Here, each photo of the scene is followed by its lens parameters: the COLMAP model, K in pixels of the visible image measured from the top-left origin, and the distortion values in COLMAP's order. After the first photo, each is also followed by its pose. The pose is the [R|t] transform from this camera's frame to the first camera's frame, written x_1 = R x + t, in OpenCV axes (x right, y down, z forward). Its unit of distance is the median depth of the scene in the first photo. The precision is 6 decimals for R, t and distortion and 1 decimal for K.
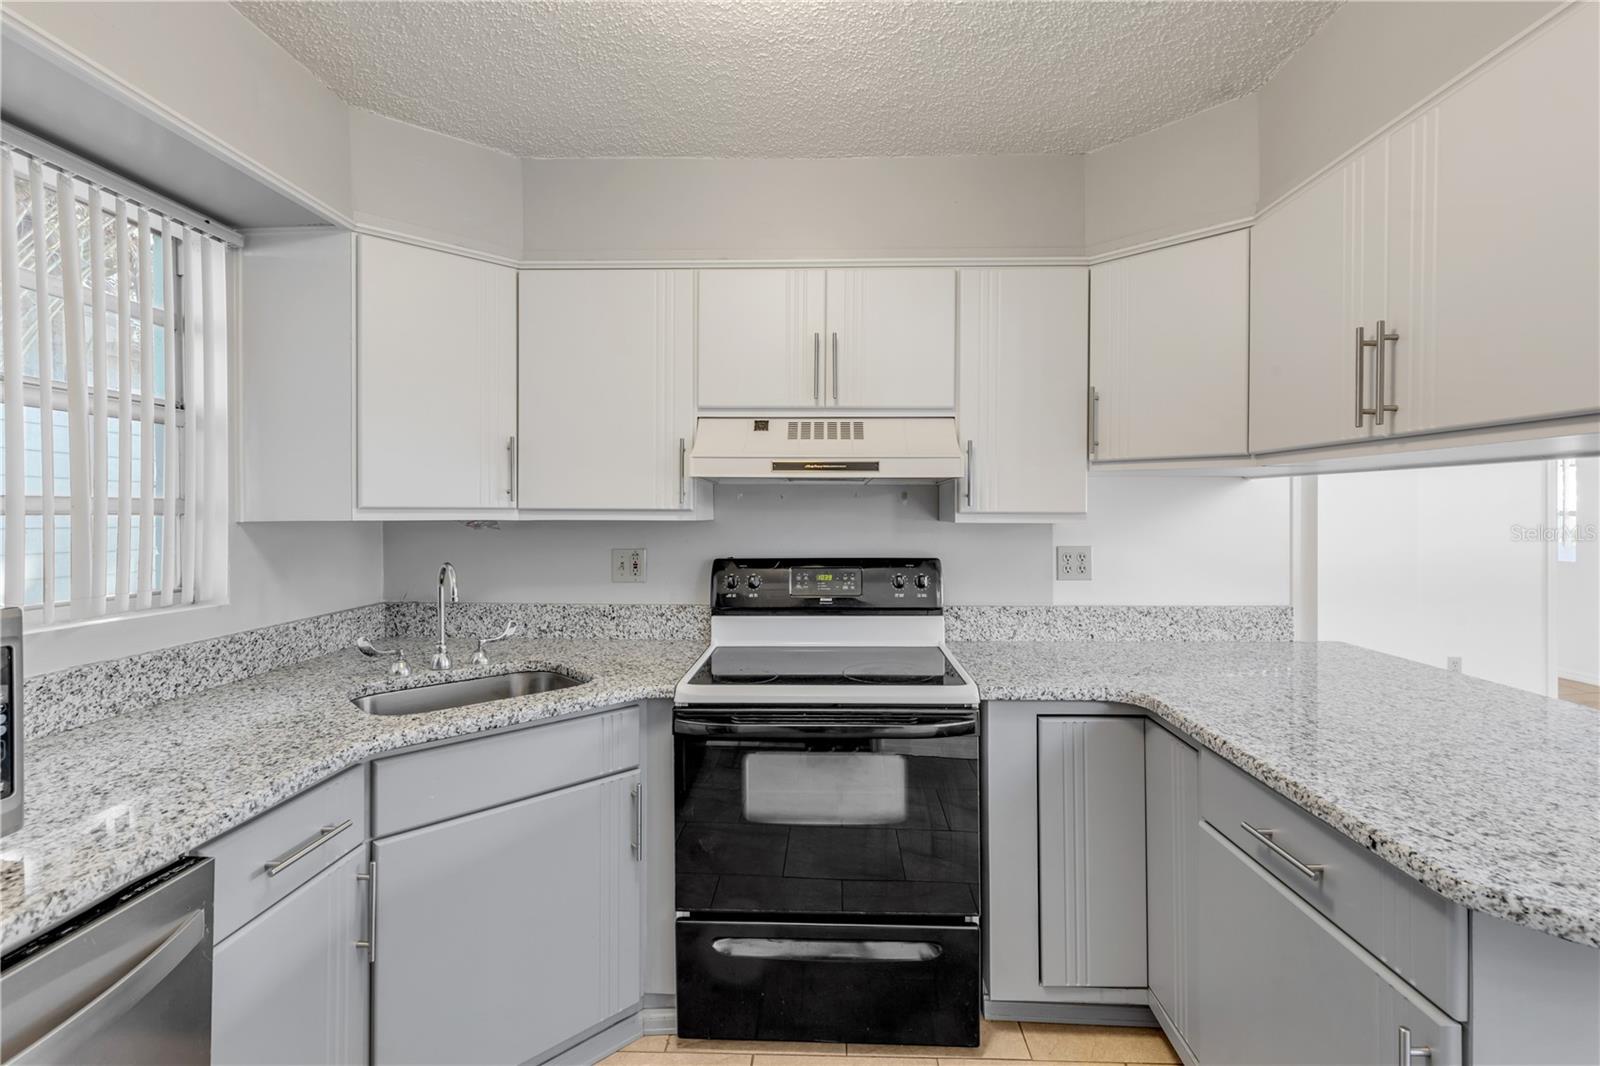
lens RADIAL K [[735.8, 0, 804.0], [0, 735.8, 508.2], [0, 0, 1]] dist [0.009069, -0.000798]
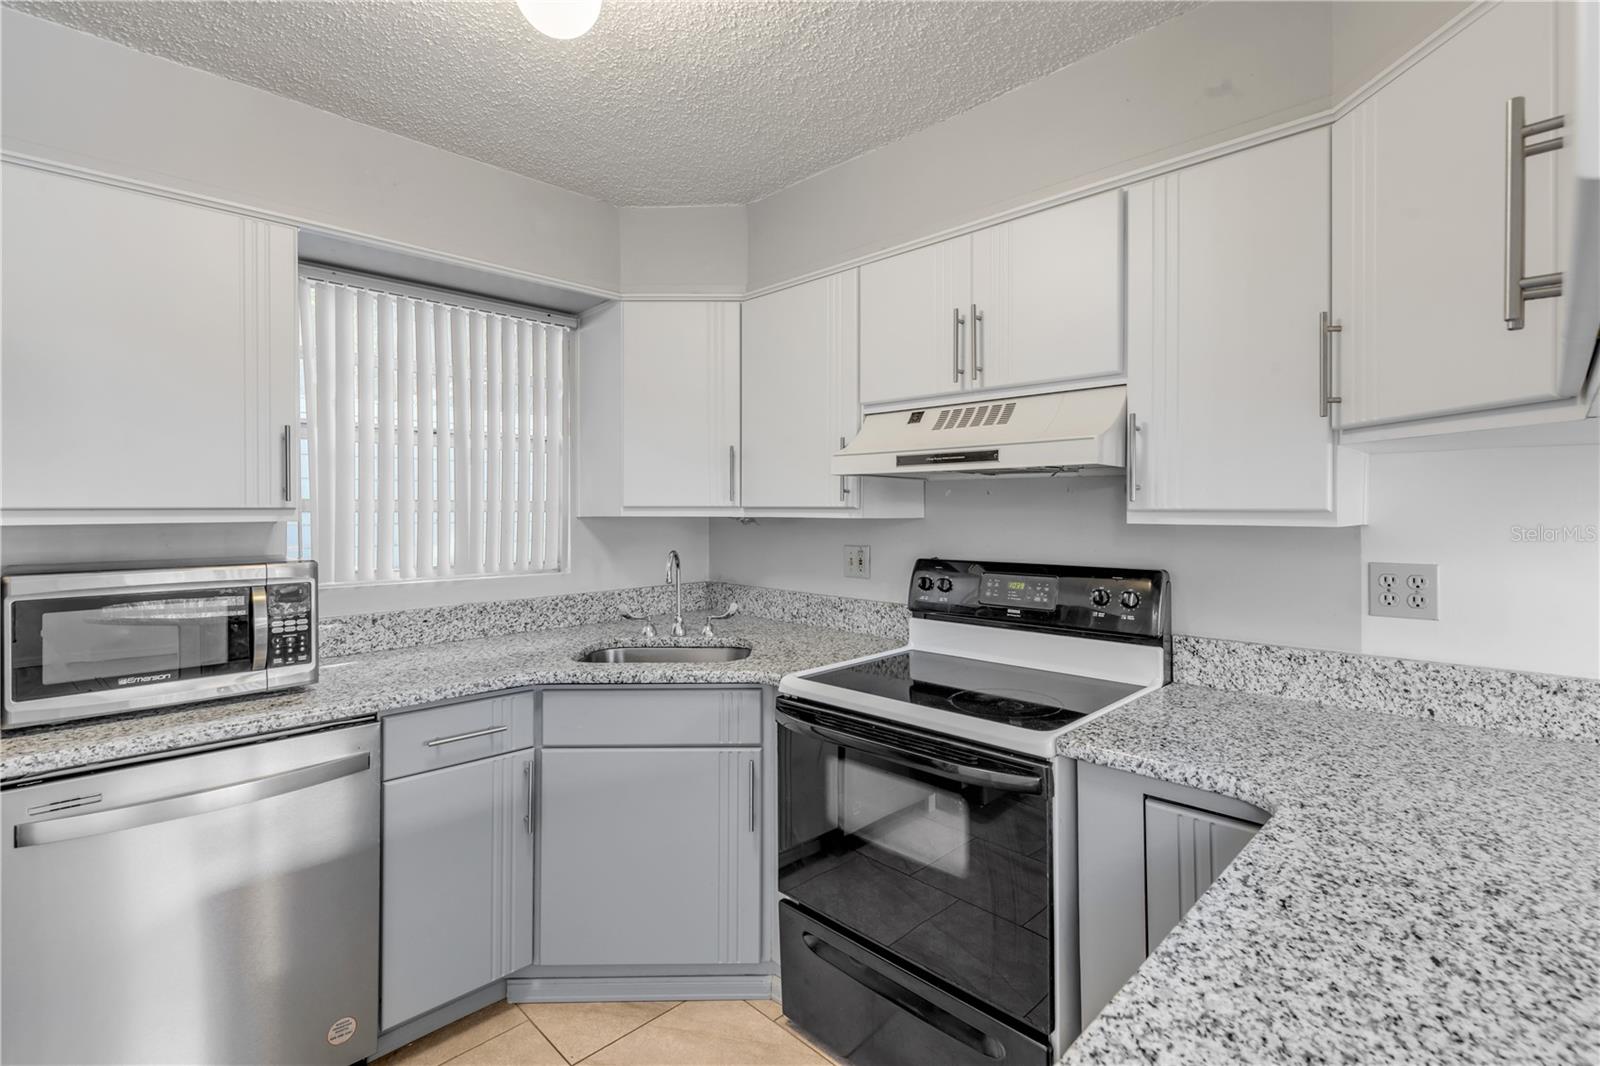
lens RADIAL K [[737.4, 0, 801.3], [0, 737.4, 511.5], [0, 0, 1]] dist [0.010207, -0.004107]
pose [[0.729023, 0.000315, -0.684489, 0.504340], [0.004991, 0.999971, 0.005775, 0.001184], [0.684471, -0.007627, 0.729000, 0.227480]]
